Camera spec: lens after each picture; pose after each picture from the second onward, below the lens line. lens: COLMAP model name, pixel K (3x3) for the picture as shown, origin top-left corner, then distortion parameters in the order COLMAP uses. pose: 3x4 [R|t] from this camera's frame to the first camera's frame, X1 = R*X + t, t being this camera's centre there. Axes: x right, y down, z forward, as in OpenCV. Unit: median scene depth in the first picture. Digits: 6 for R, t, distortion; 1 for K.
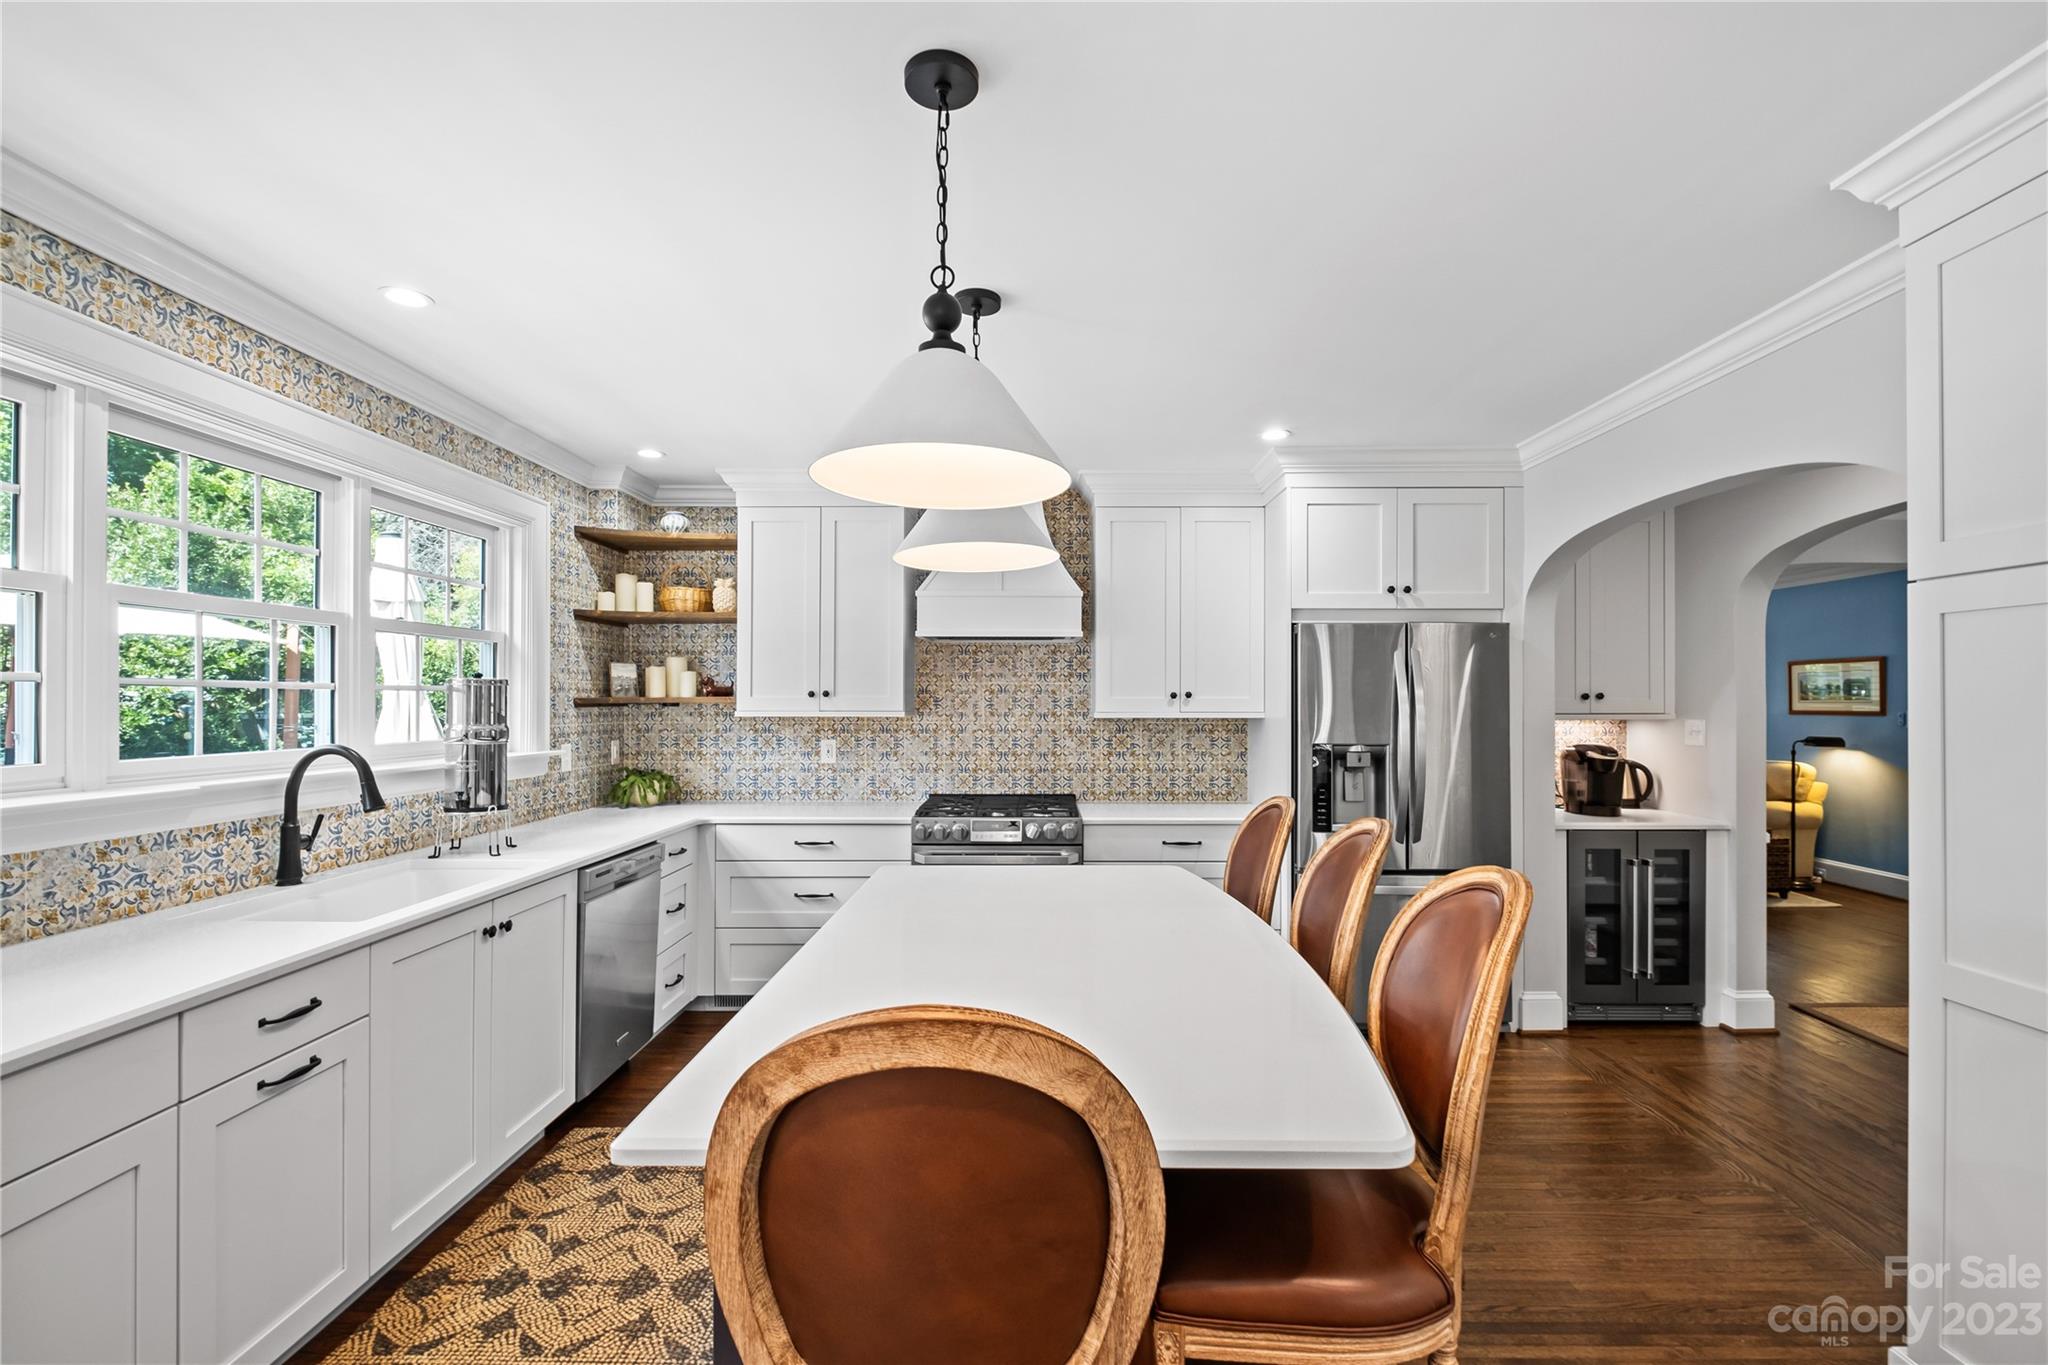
lens RADIAL K [[886.9, 0, 1034.3], [0, 886.9, 695.1], [0, 0, 1]] dist [0.003420, -0.004475]
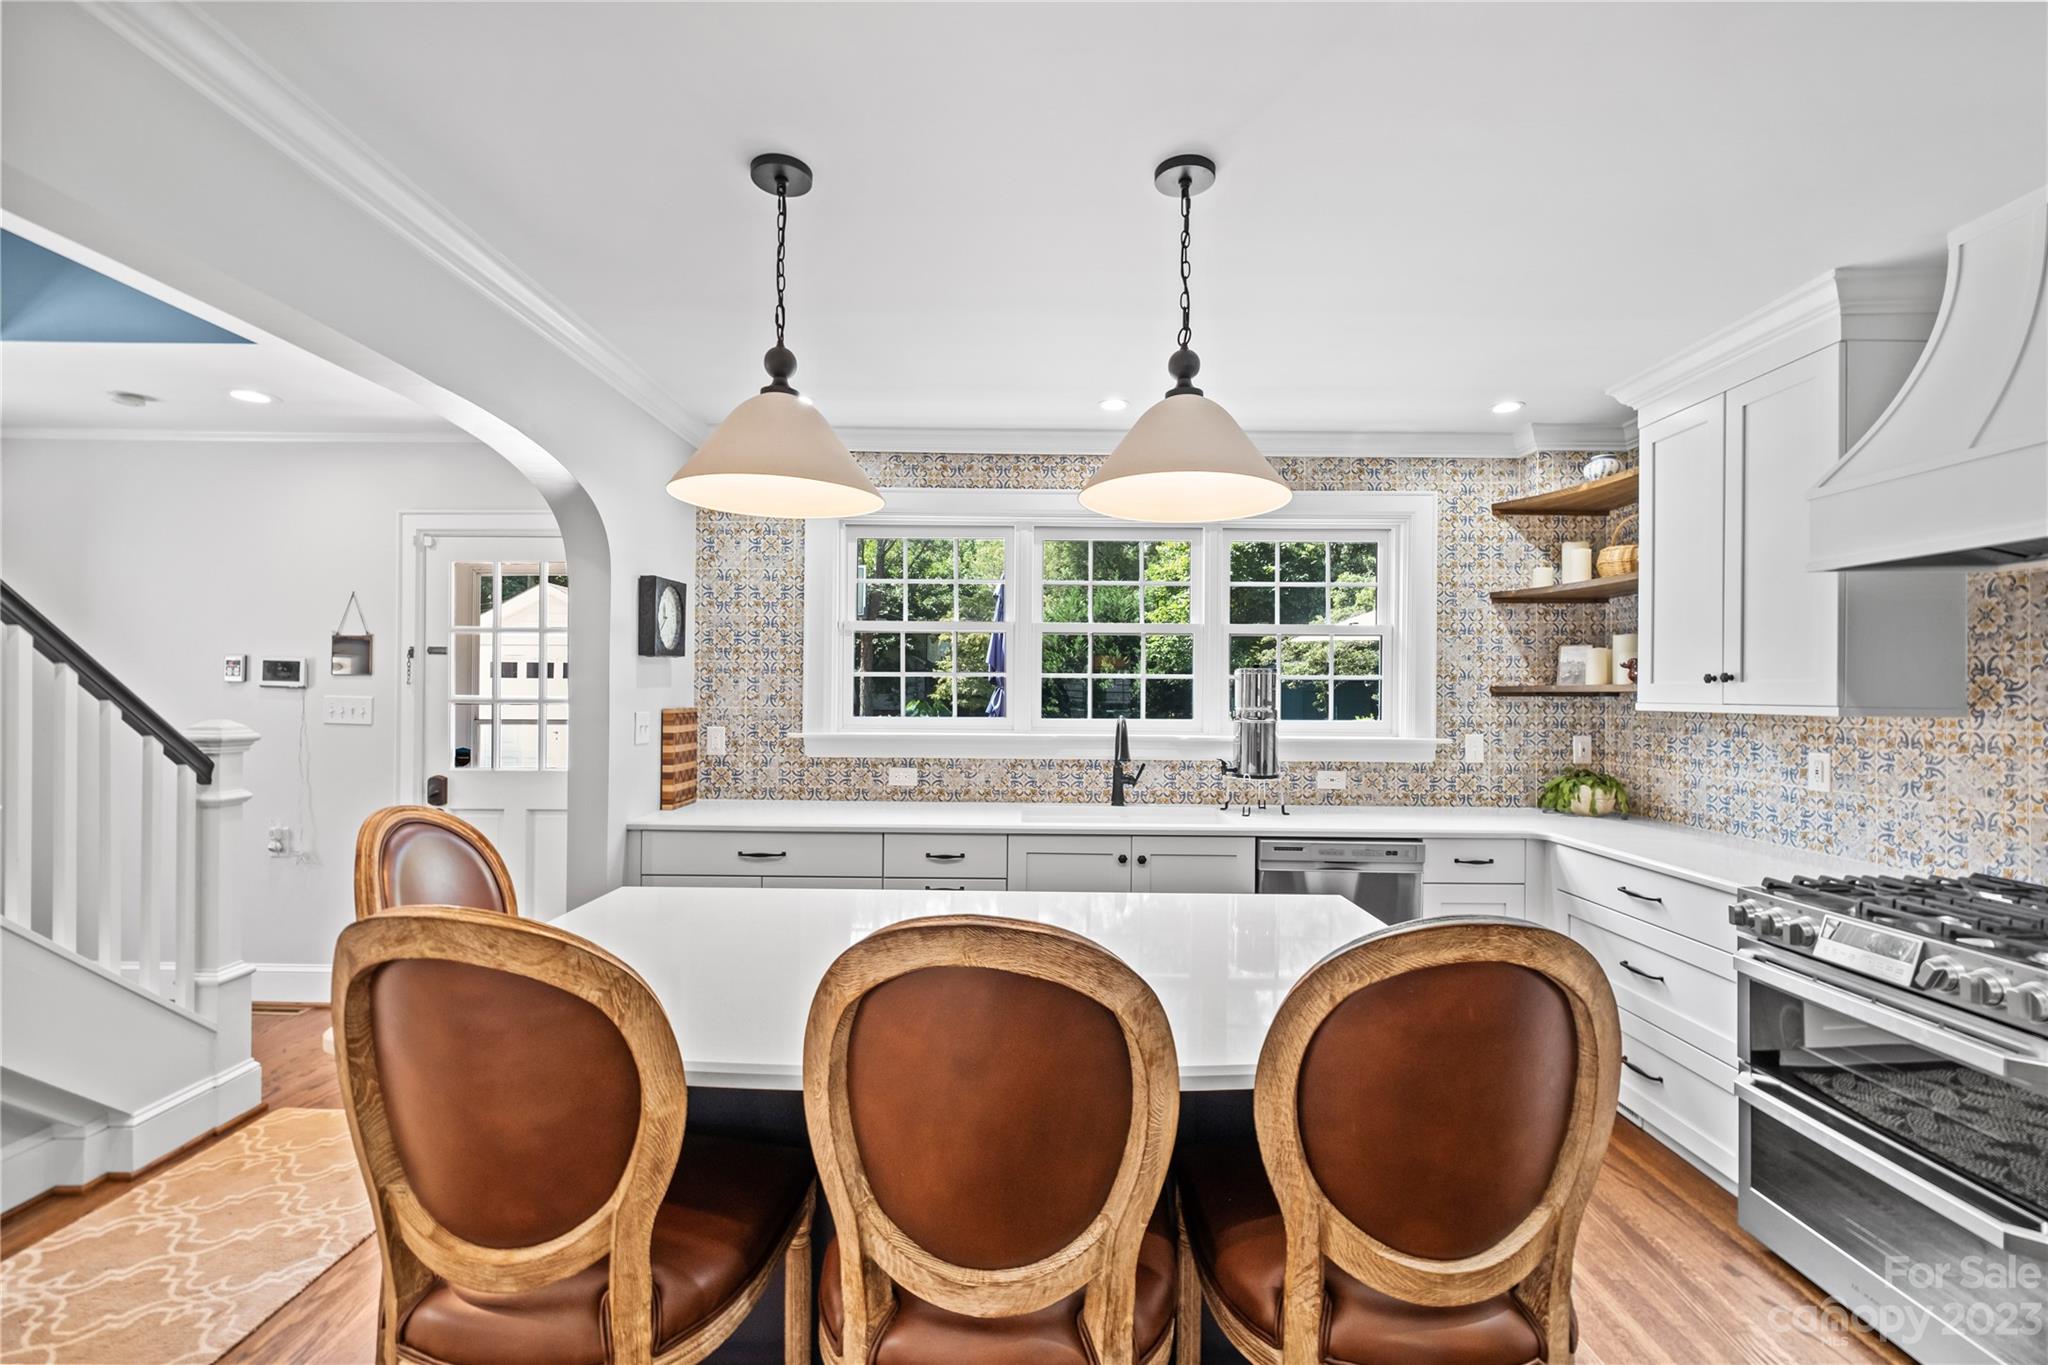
lens RADIAL K [[886.9, 0, 1027.7], [0, 886.9, 685.2], [0, 0, 1]] dist [0.003420, -0.004475]
pose [[-0.000897, -0.007903, -0.999968, 0.423087], [-0.001366, 0.999968, -0.007902, 0.010092], [0.999999, 0.001359, -0.000908, 0.503963]]
